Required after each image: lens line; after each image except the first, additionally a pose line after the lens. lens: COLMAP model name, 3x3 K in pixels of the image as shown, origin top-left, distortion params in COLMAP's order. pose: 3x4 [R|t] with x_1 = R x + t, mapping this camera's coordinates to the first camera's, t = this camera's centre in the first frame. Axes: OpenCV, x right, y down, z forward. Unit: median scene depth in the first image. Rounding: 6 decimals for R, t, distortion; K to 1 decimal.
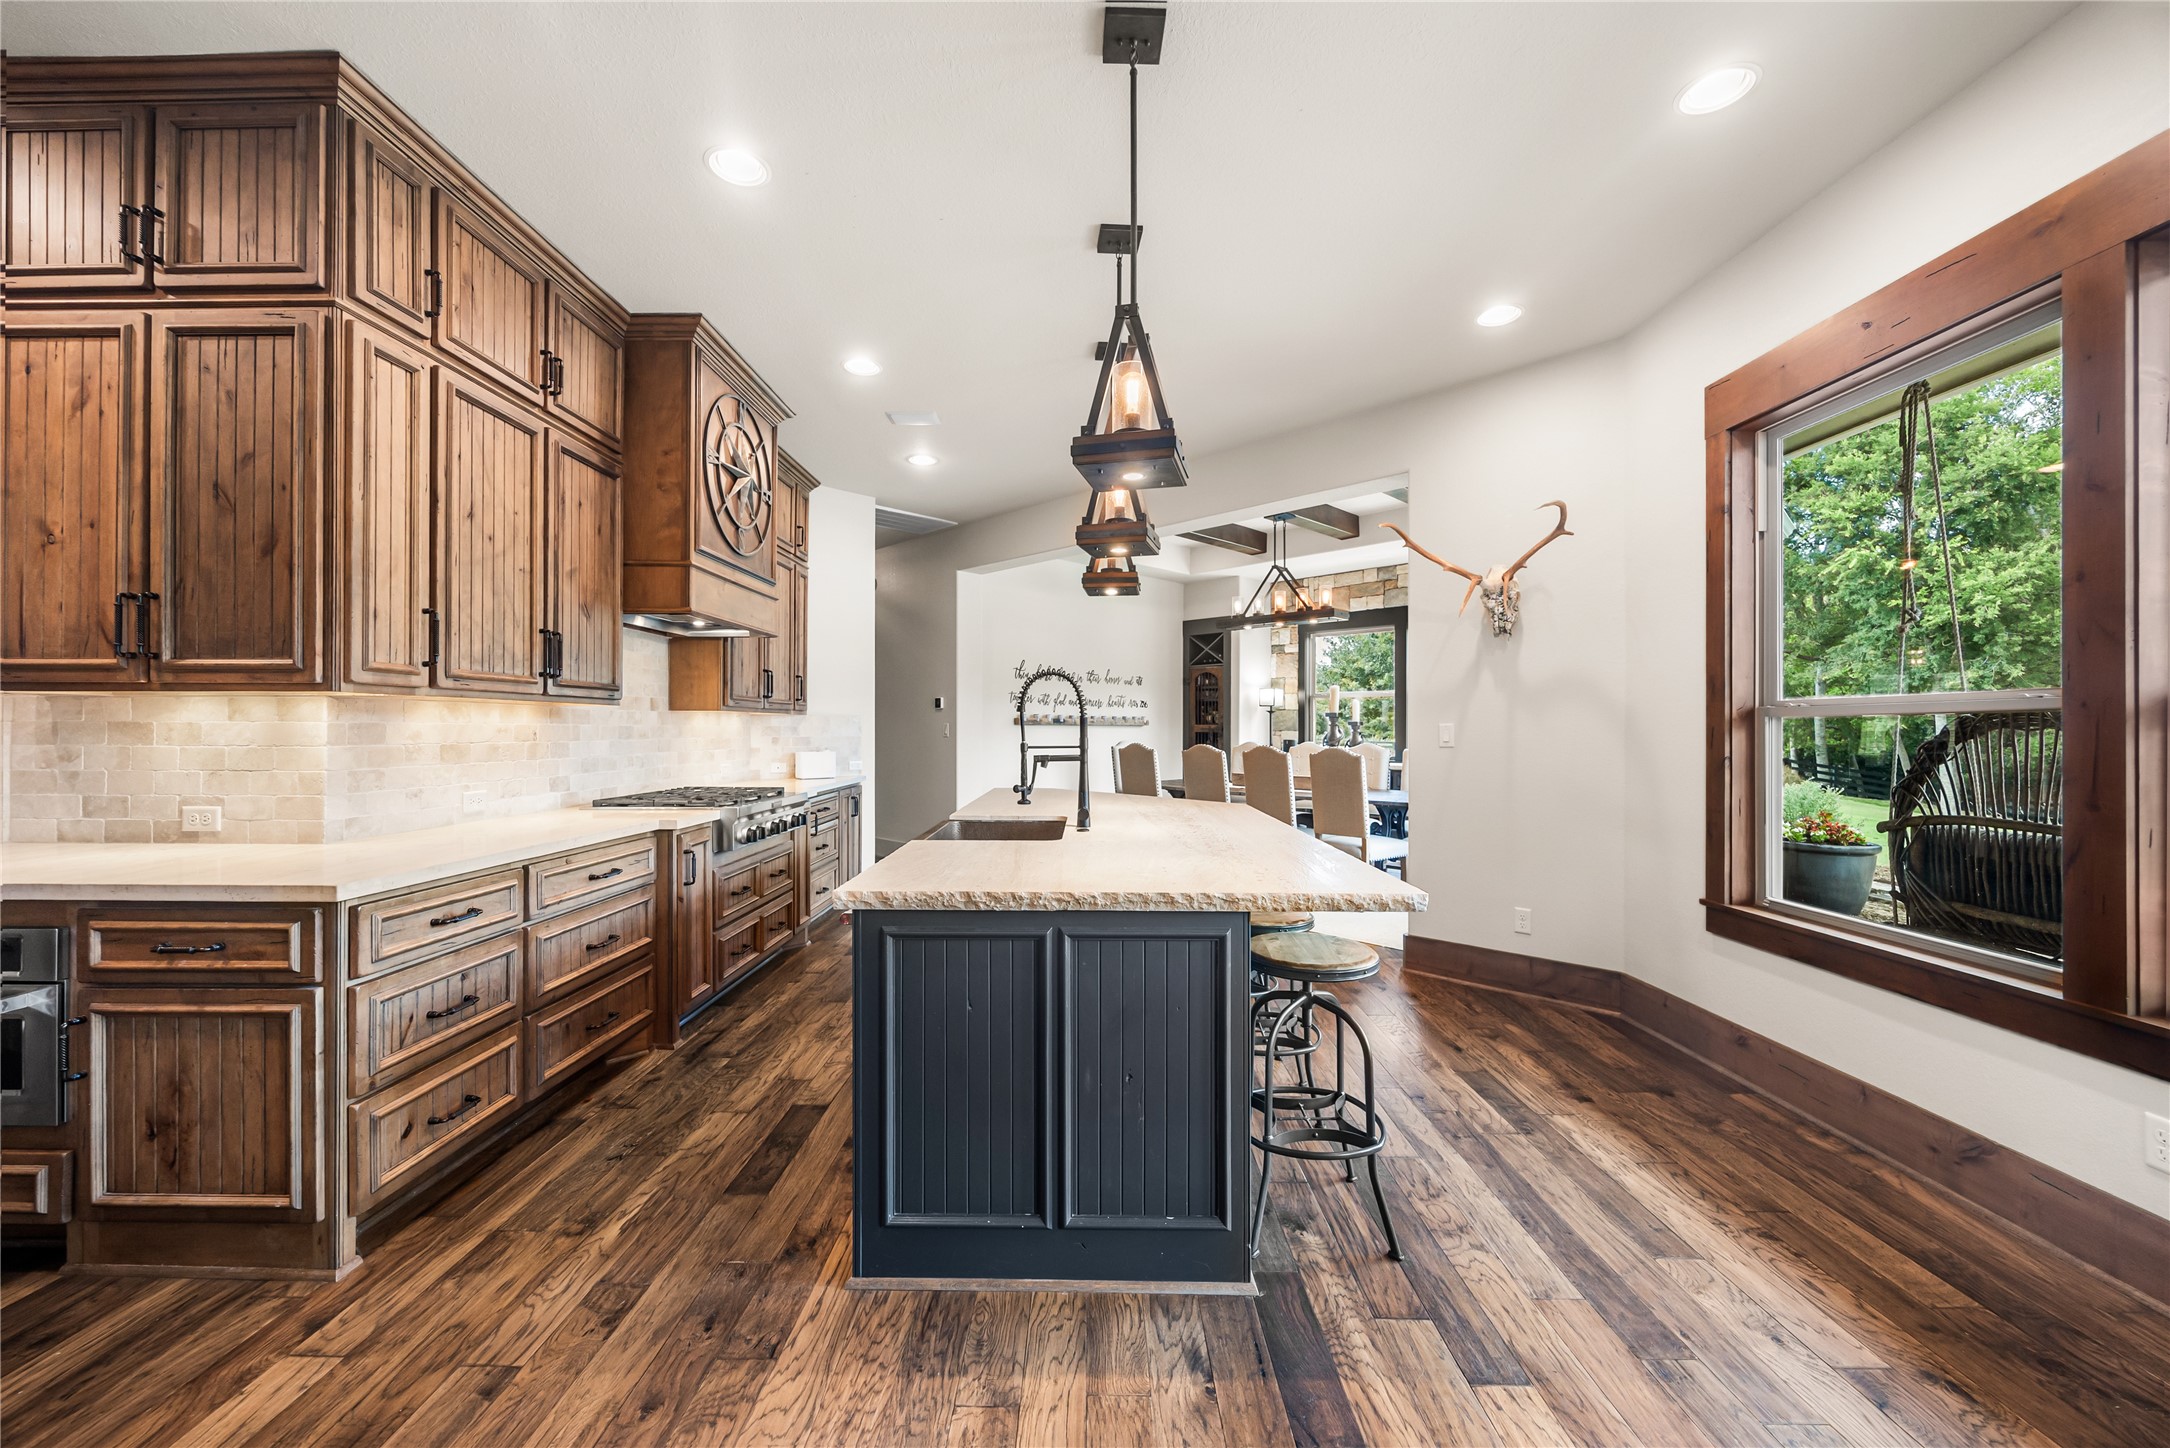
lens RADIAL K [[834.8, 0, 1096.1], [0, 834.8, 730.0], [0, 0, 1]] dist [-0.000581, 0.000076]
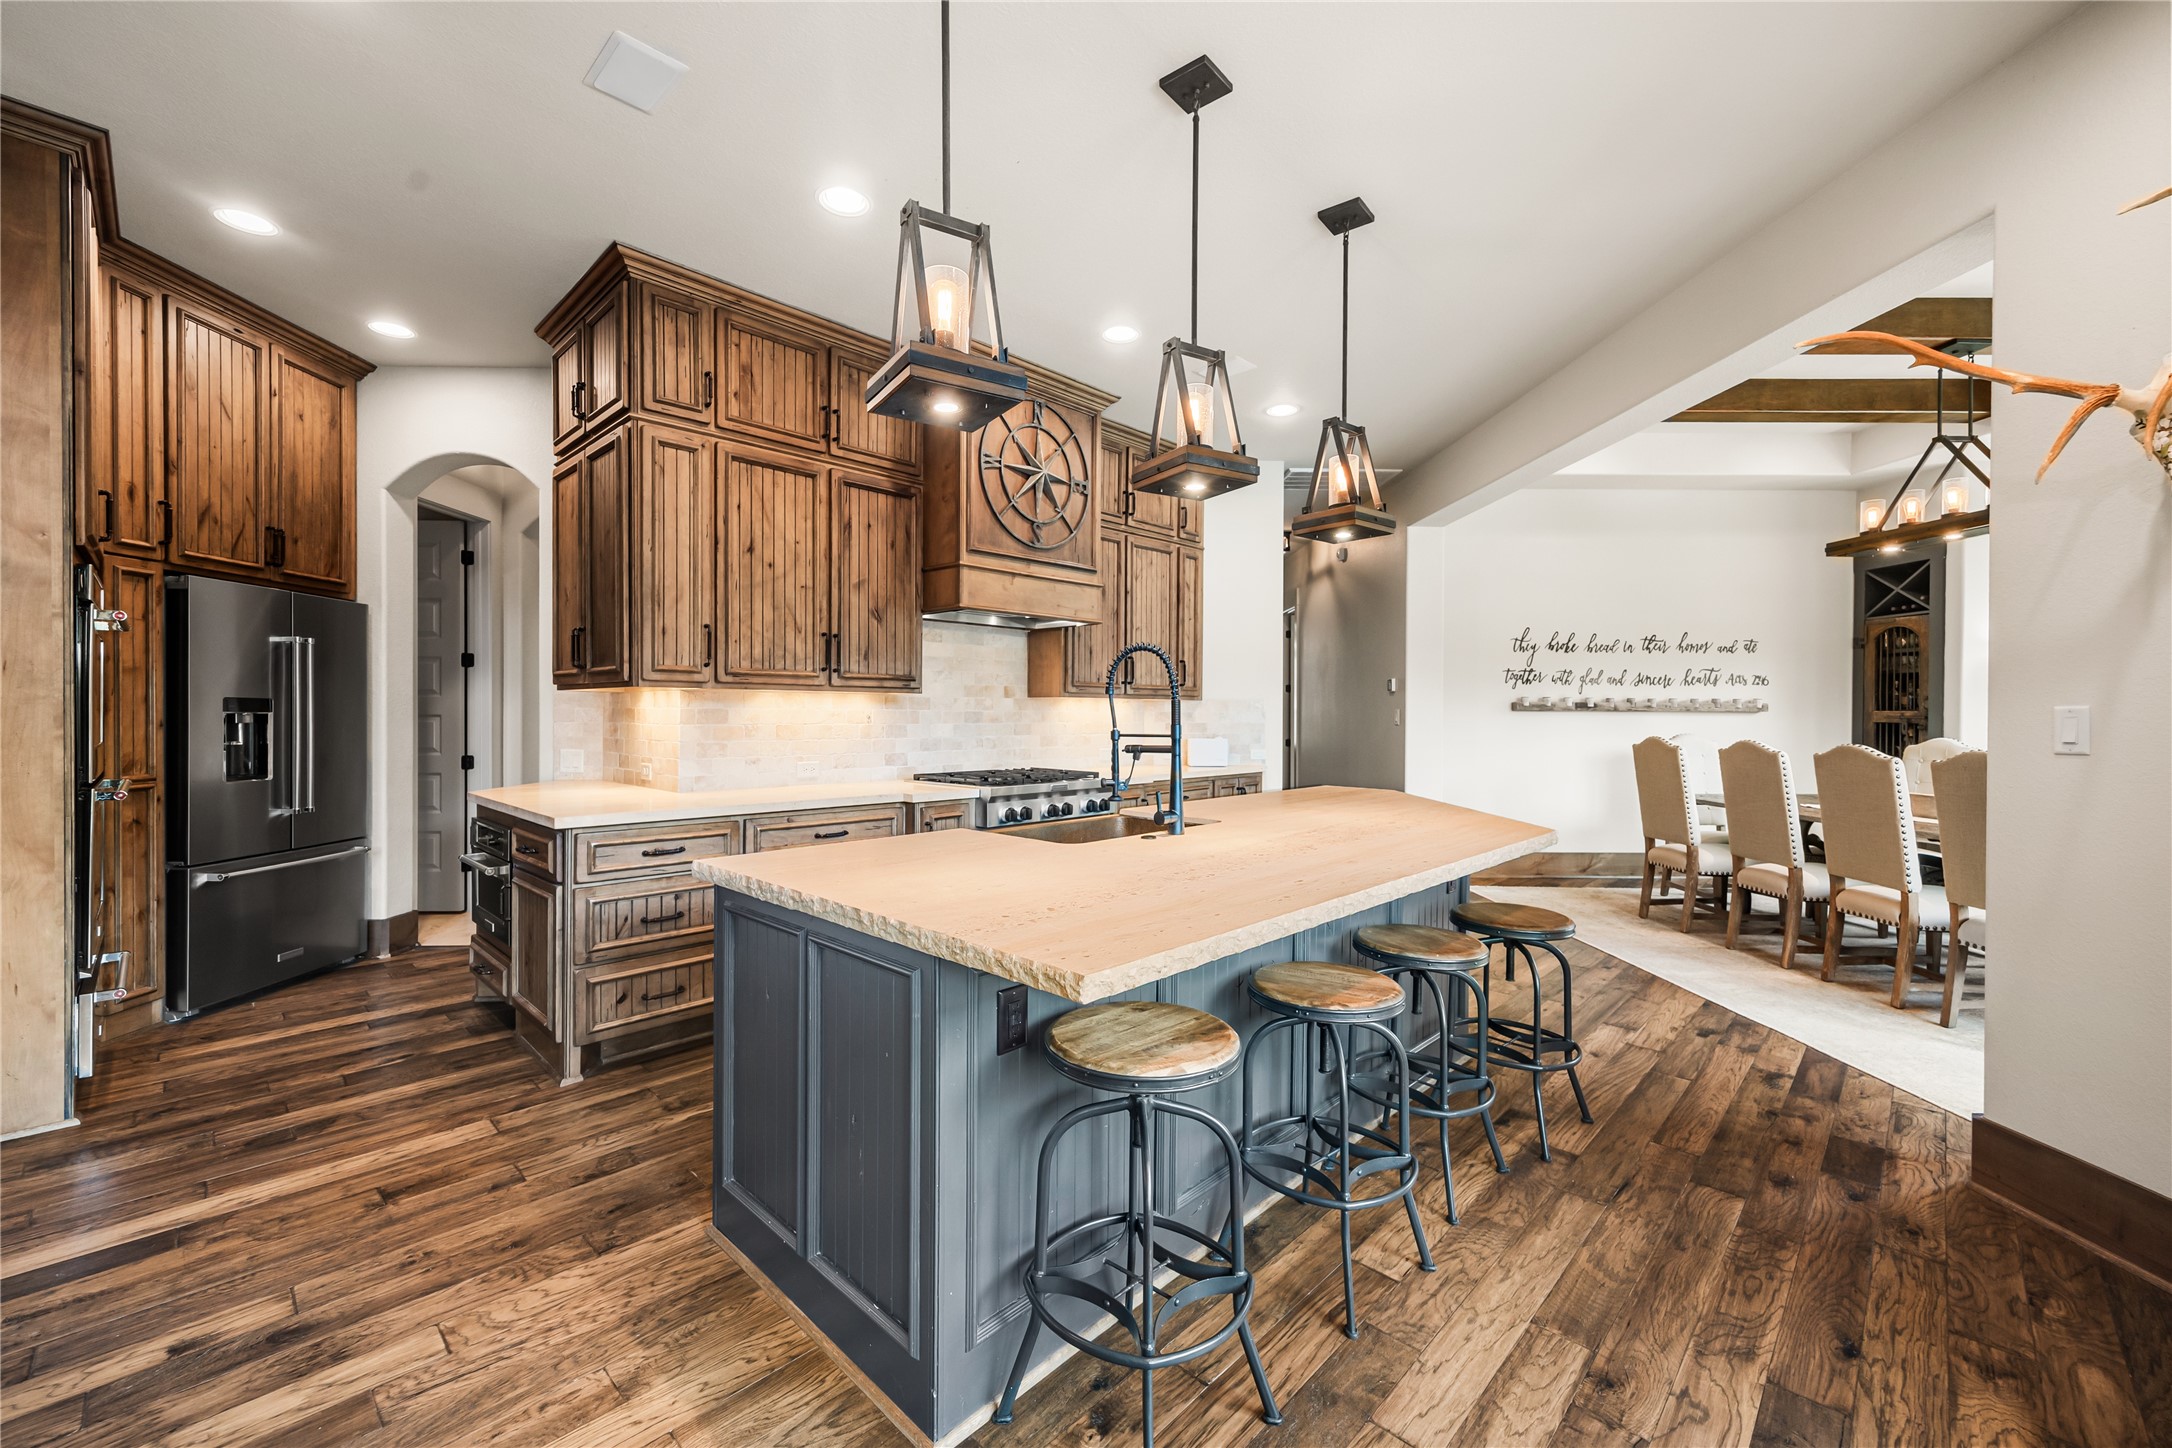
lens RADIAL K [[885.8, 0, 1086.0], [0, 885.8, 724.0], [0, 0, 1]] dist [0.010577, -0.000147]
pose [[0.717519, 0.009237, -0.696477, 0.570009], [-0.004291, 0.999952, 0.008842, 0.001257], [0.696525, -0.003356, 0.717524, 0.349006]]
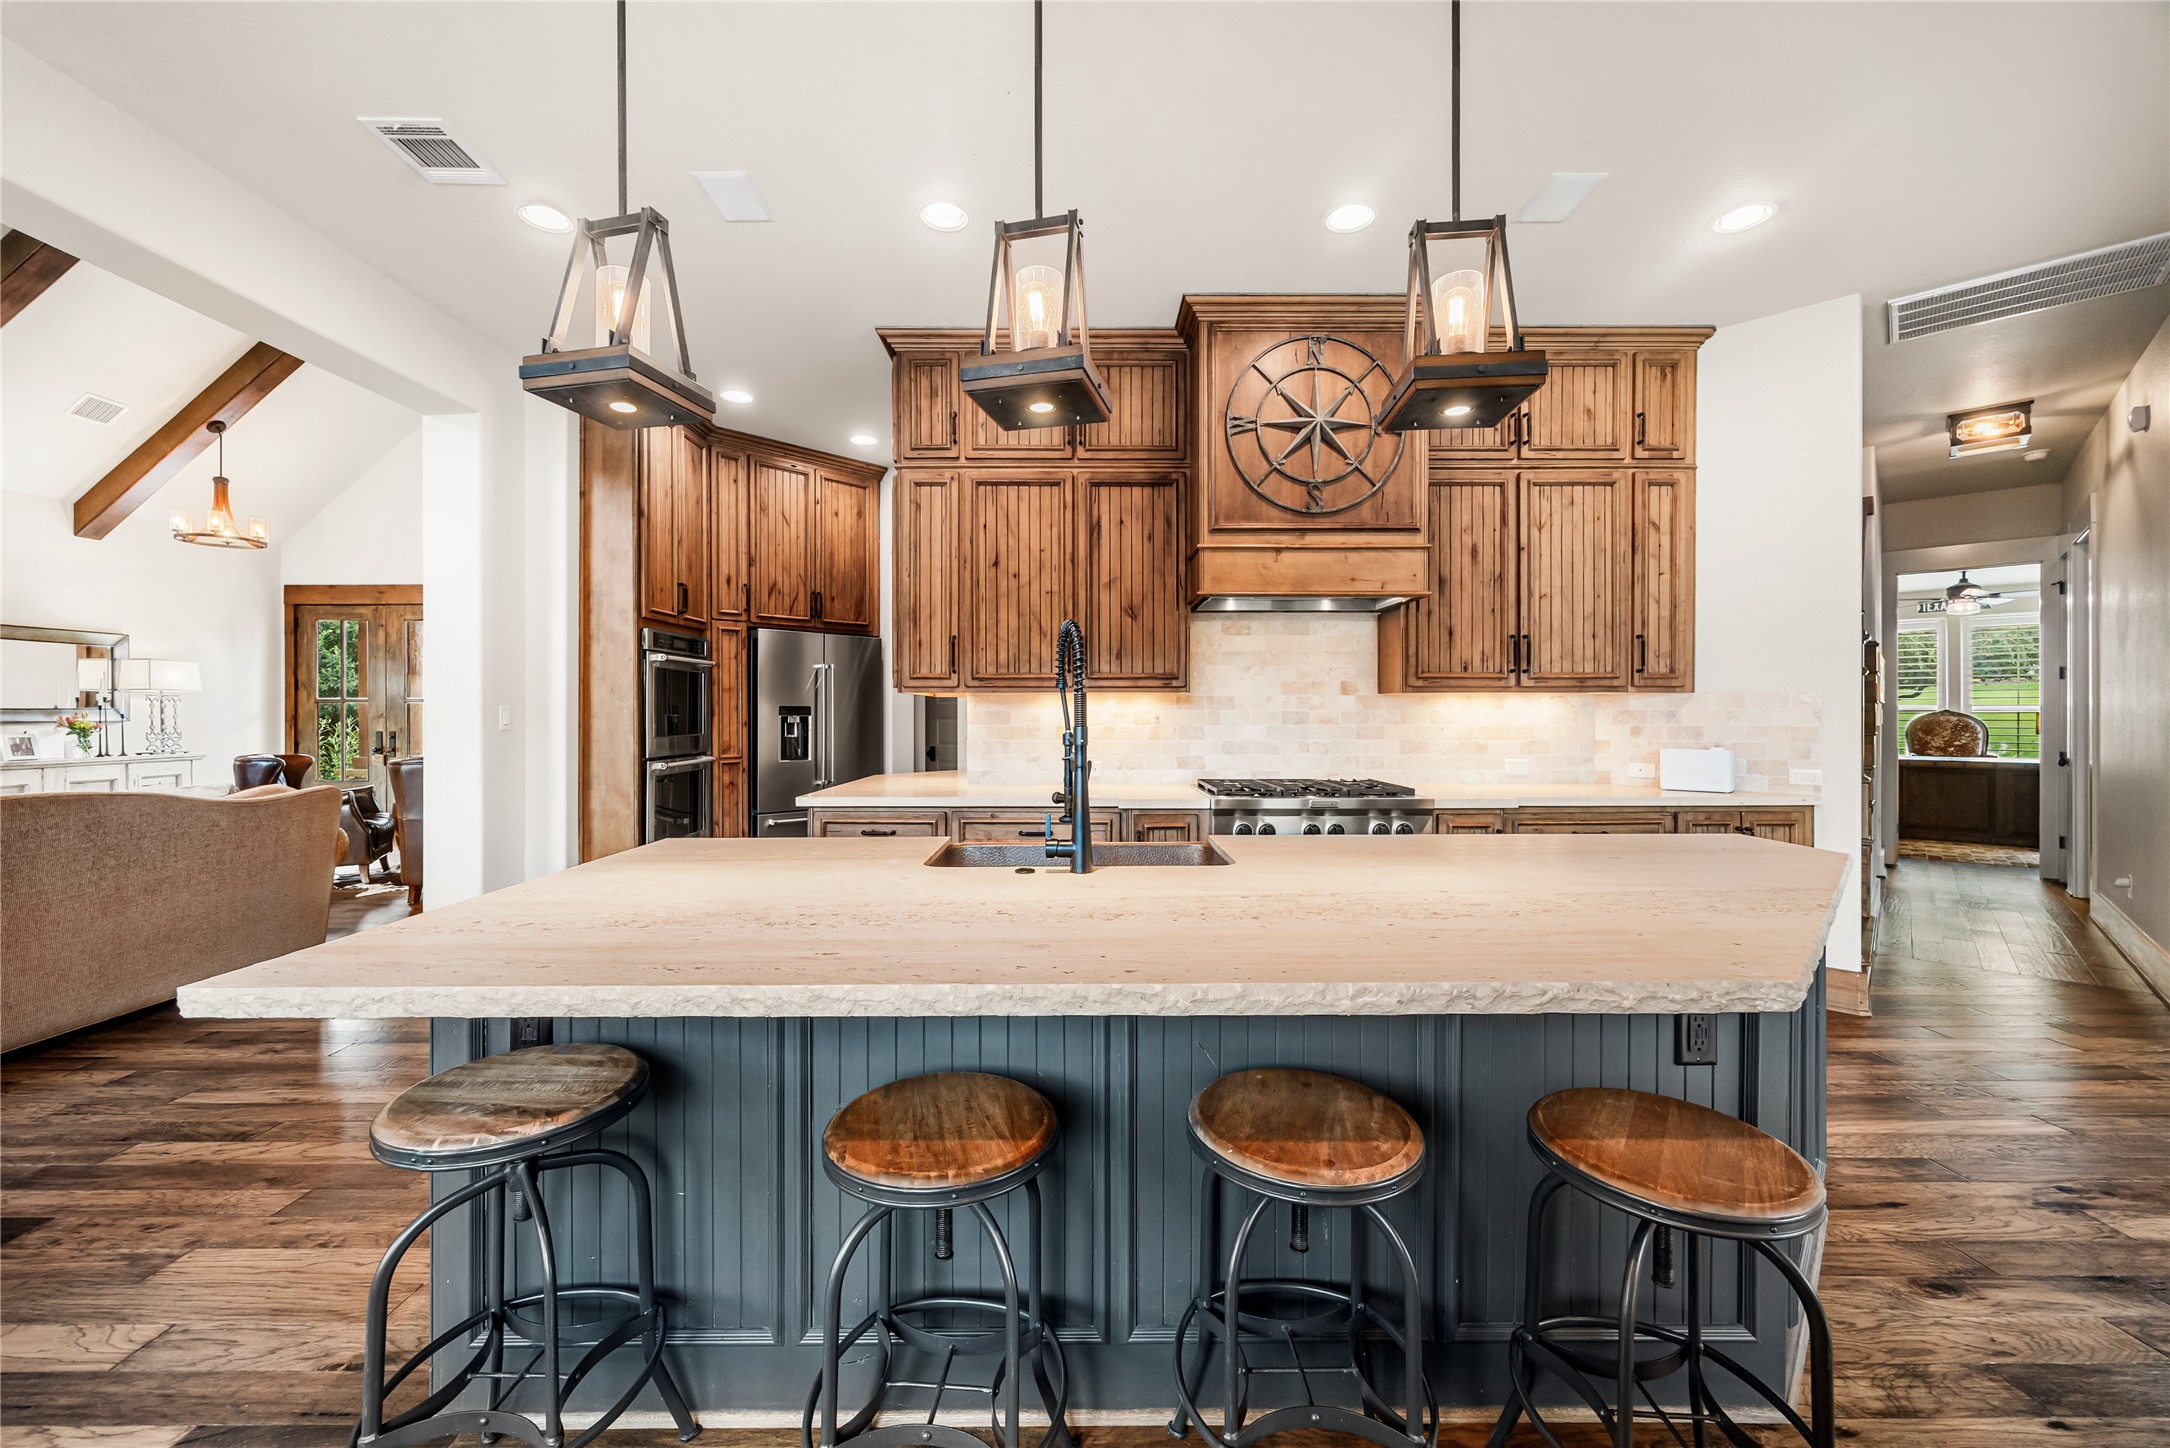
lens RADIAL K [[848.9, 0, 1078.1], [0, 848.9, 718.4], [0, 0, 1]] dist [-0.000995, 0.000245]
pose [[-0.004190, 0.002227, -0.999989, 0.660685], [-0.000923, 0.999997, 0.002231, 0.002185], [0.999991, 0.000932, -0.004188, 1.089428]]
